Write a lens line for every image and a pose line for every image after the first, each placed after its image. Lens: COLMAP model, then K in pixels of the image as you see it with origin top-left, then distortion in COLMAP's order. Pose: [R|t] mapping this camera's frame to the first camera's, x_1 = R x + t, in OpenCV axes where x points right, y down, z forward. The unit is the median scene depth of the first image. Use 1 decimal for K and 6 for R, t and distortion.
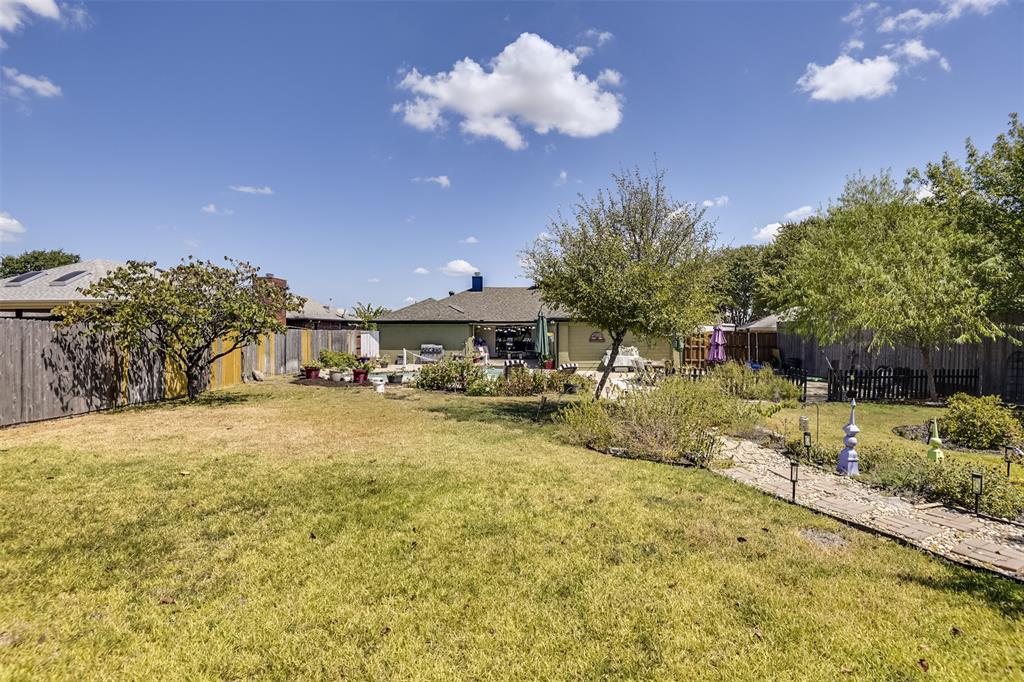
lens RADIAL K [[486.0, 0, 514.0], [0, 486.0, 349.2], [0, 0, 1]] dist [-0.033246, -0.002483]
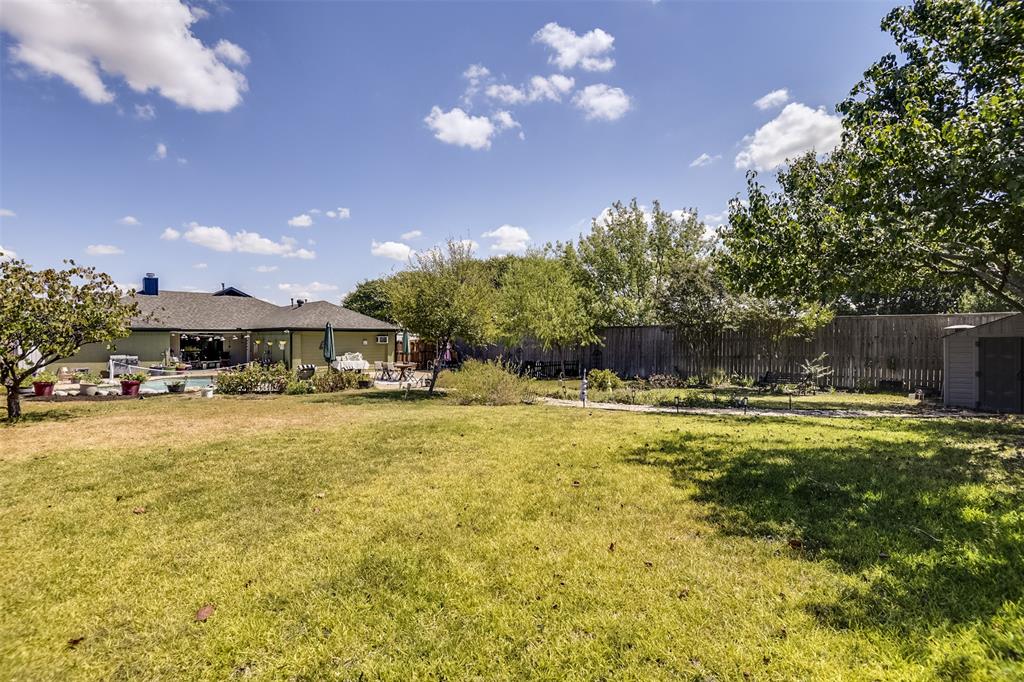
lens RADIAL K [[490.7, 0, 510.0], [0, 490.7, 346.6], [0, 0, 1]] dist [0.004630, 0.000847]
pose [[0.756727, -0.007529, 0.653688, -0.173991], [0.023196, 0.999613, -0.015339, 0.003782], [-0.653319, 0.026770, 0.756609, -0.094388]]
